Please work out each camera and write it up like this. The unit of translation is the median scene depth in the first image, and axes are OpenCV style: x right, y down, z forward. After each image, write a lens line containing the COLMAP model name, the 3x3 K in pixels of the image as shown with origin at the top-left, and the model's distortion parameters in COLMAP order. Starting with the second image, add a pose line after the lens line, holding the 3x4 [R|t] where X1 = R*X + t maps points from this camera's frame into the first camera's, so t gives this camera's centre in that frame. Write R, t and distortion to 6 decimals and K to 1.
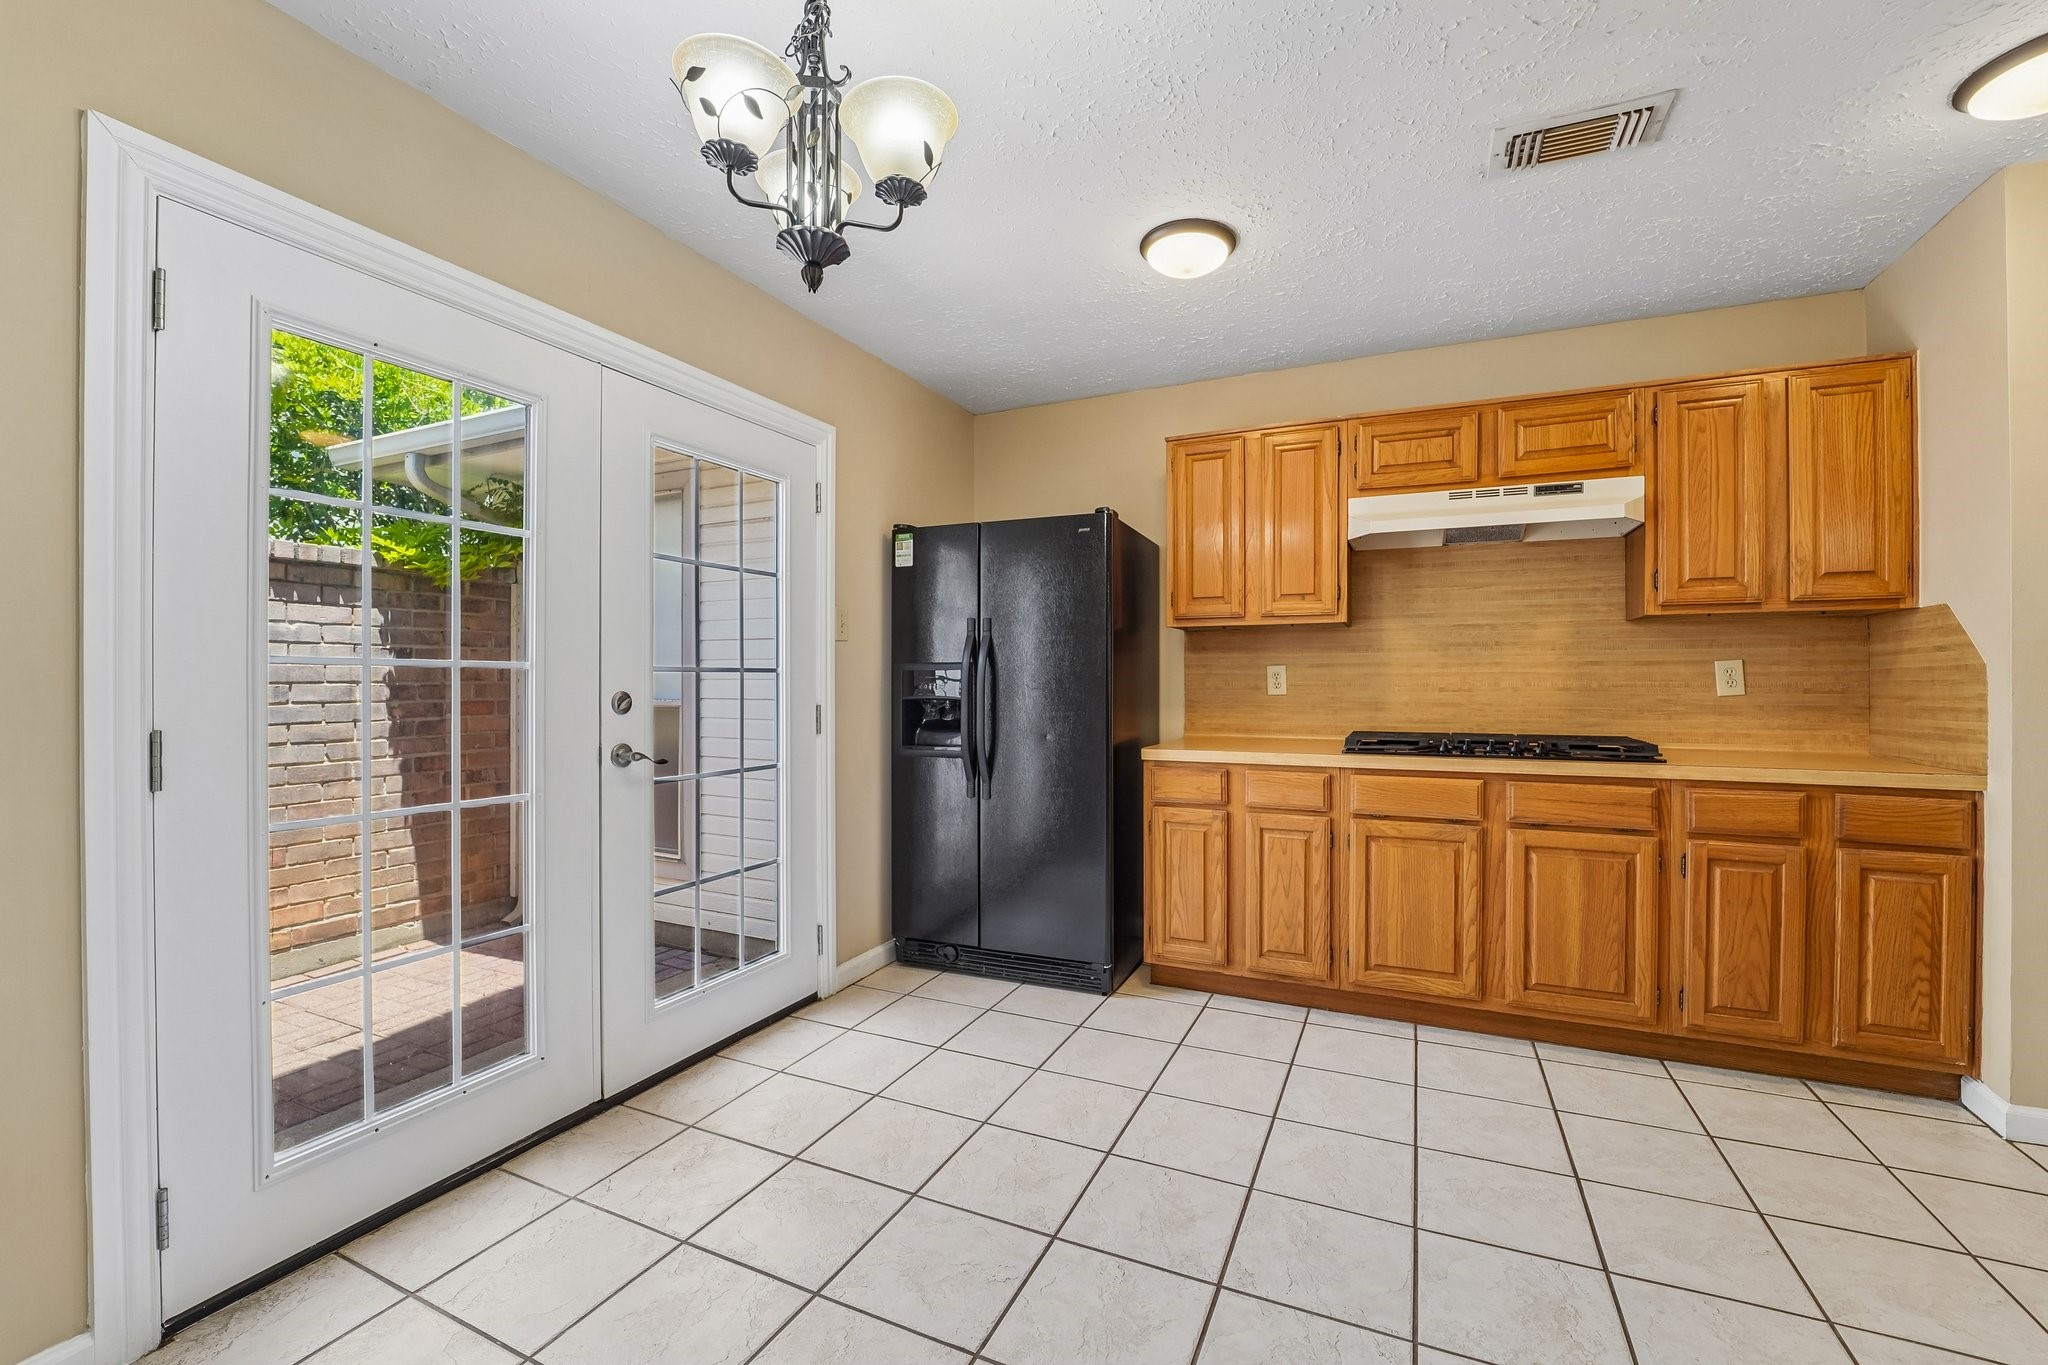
lens RADIAL K [[839.4, 0, 1017.3], [0, 839.4, 682.0], [0, 0, 1]] dist [-0.023124, 0.001112]
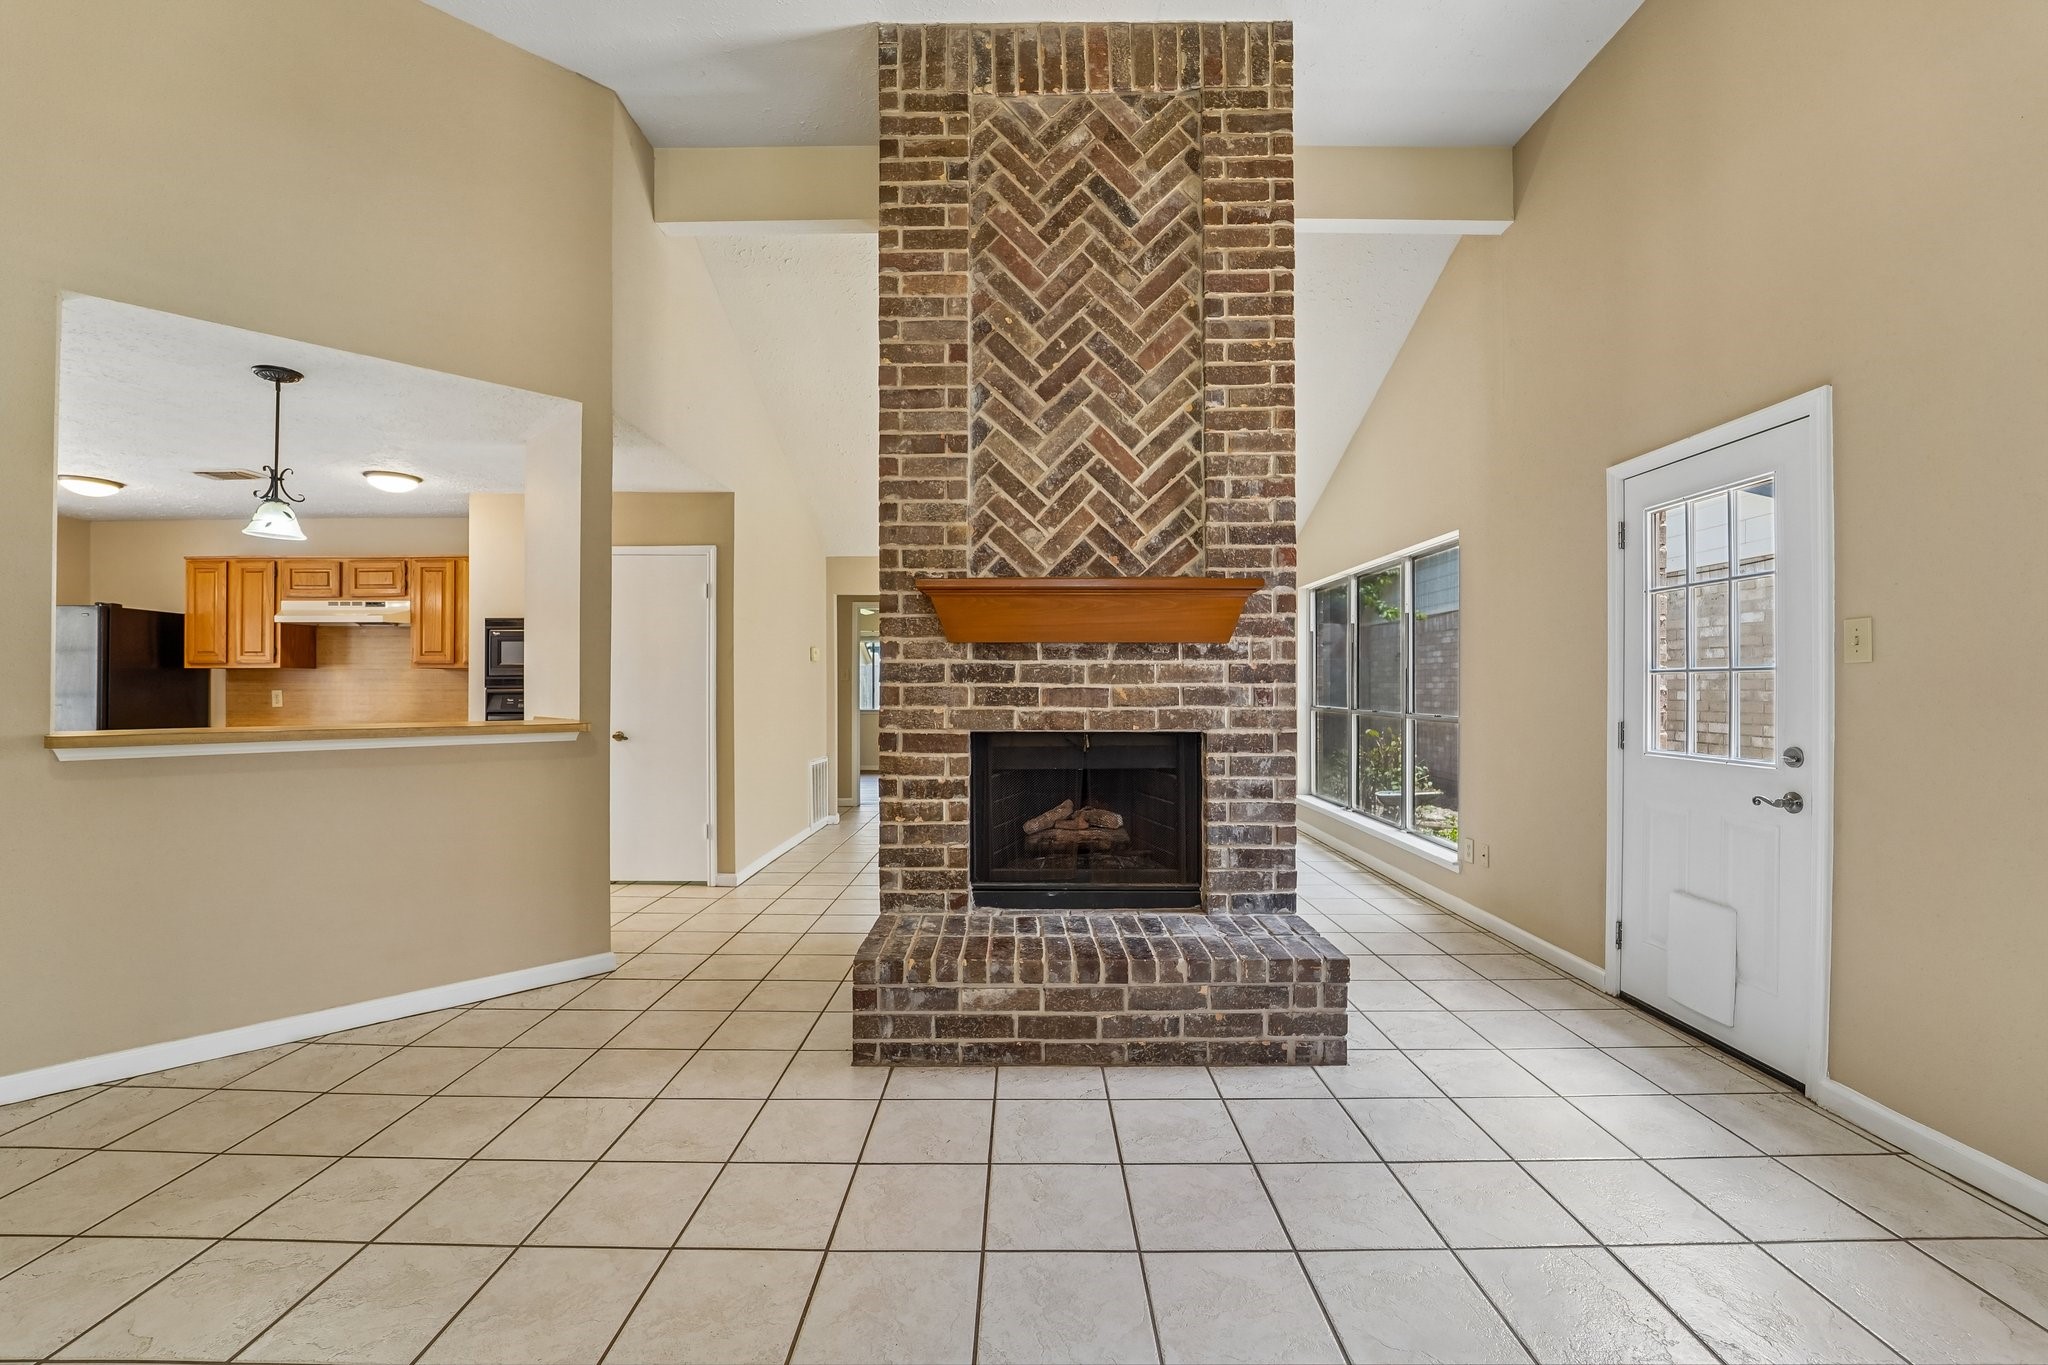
lens RADIAL K [[839.4, 0, 1024.7], [0, 839.4, 686.6], [0, 0, 1]] dist [-0.023124, 0.001112]
pose [[0.905408, 0.000400, 0.424543, 1.155970], [0.001165, 0.999993, -0.003426, -0.022512], [-0.424541, 0.003596, 0.905401, -1.401824]]
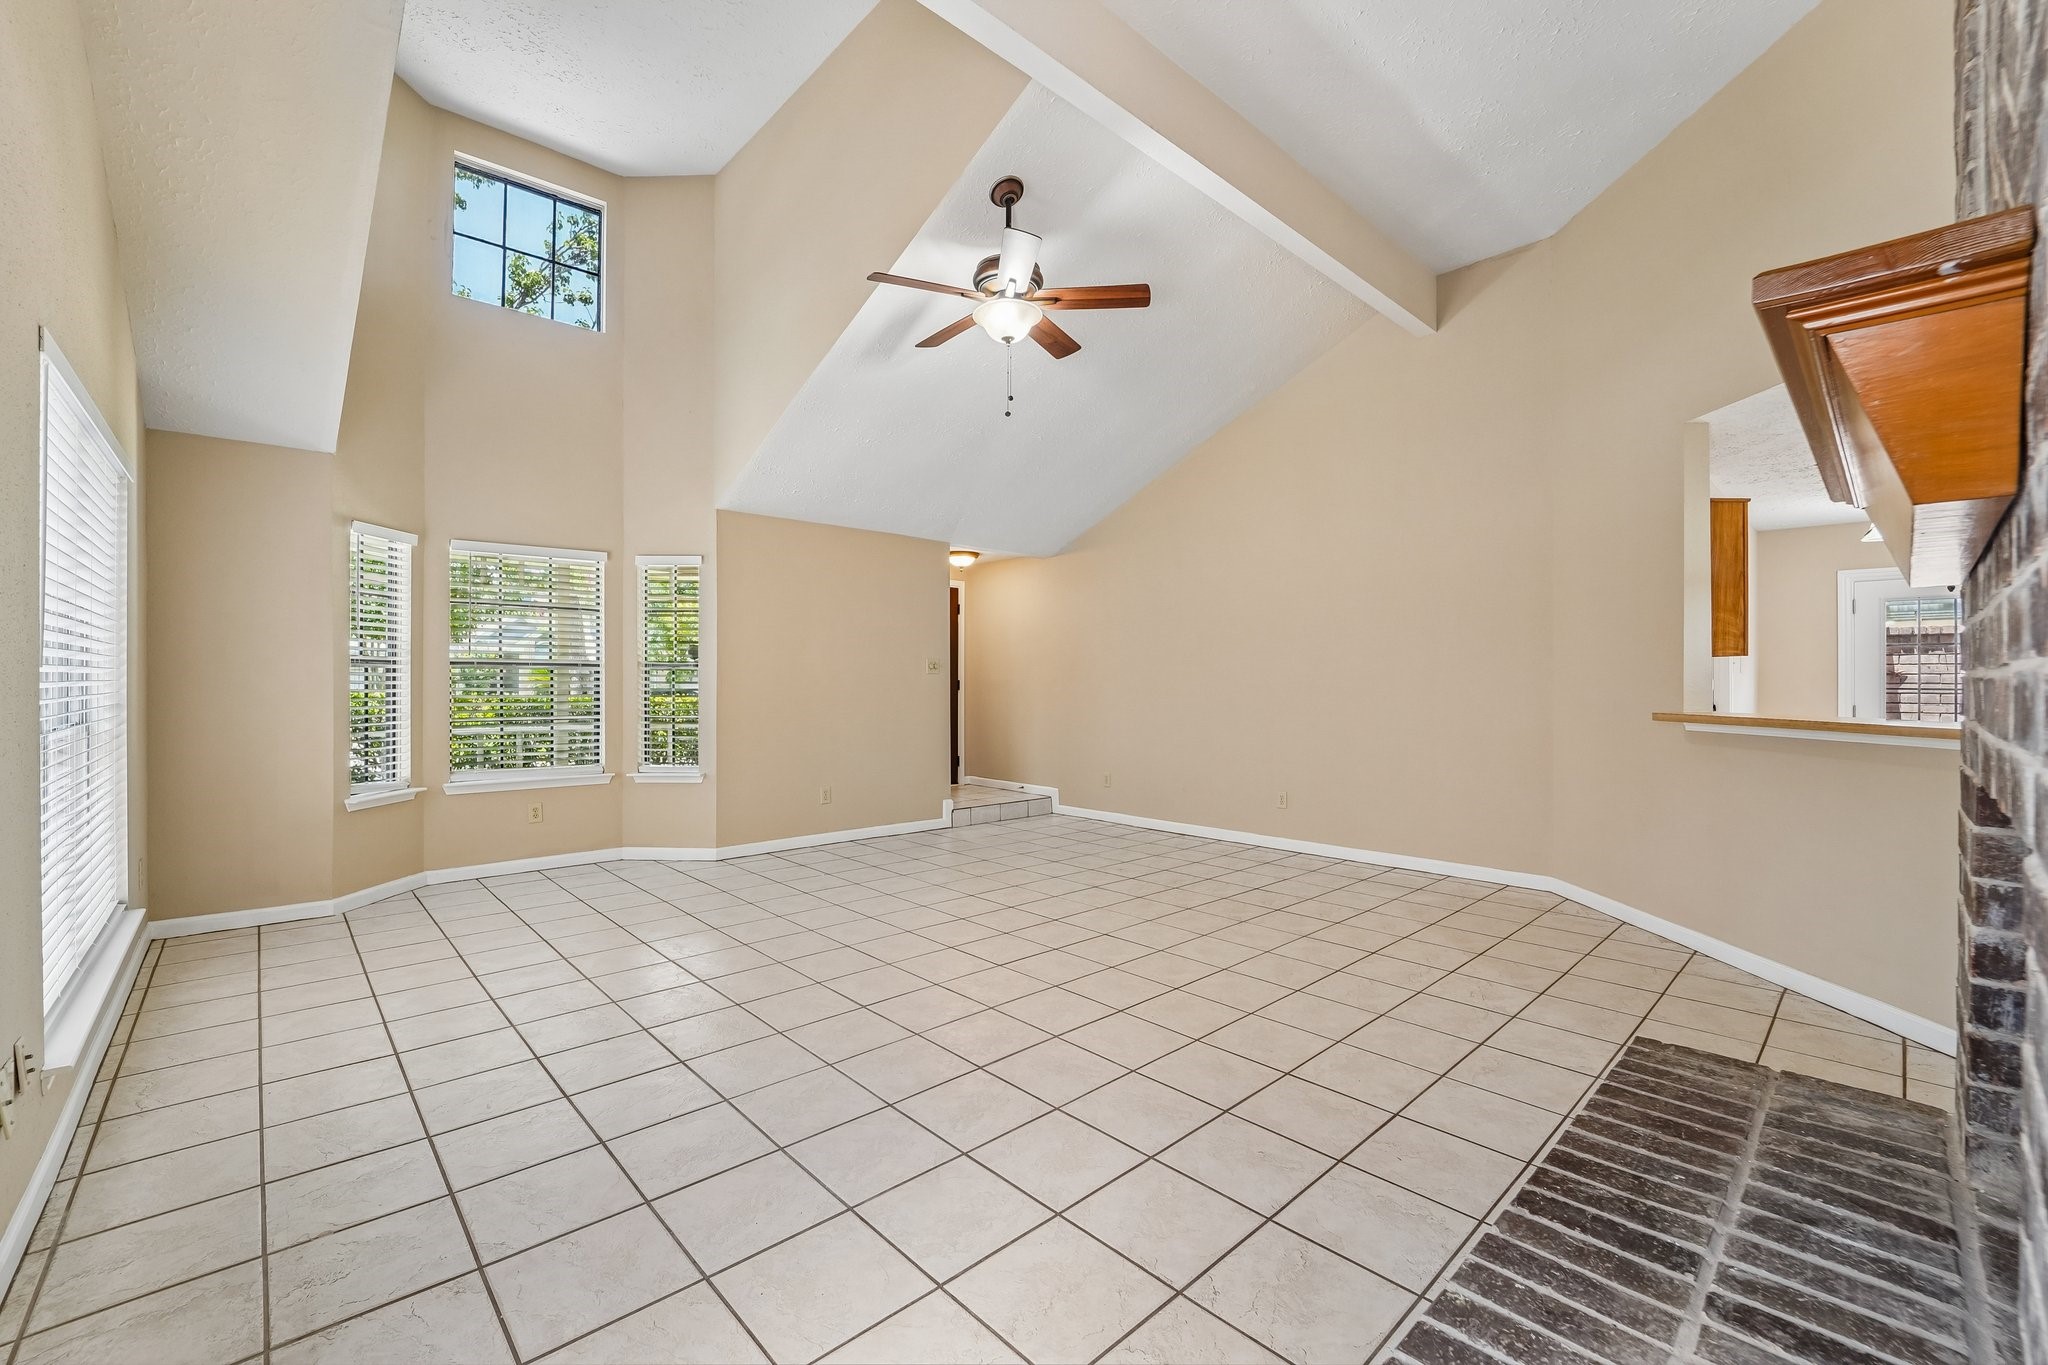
lens RADIAL K [[839.4, 0, 1016.5], [0, 839.4, 686.2], [0, 0, 1]] dist [-0.023124, 0.001112]
pose [[-0.377090, 0.003866, -0.926169, 2.211148], [-0.003298, 0.999979, 0.005517, -0.023990], [0.926171, 0.005135, -0.377069, -0.720756]]
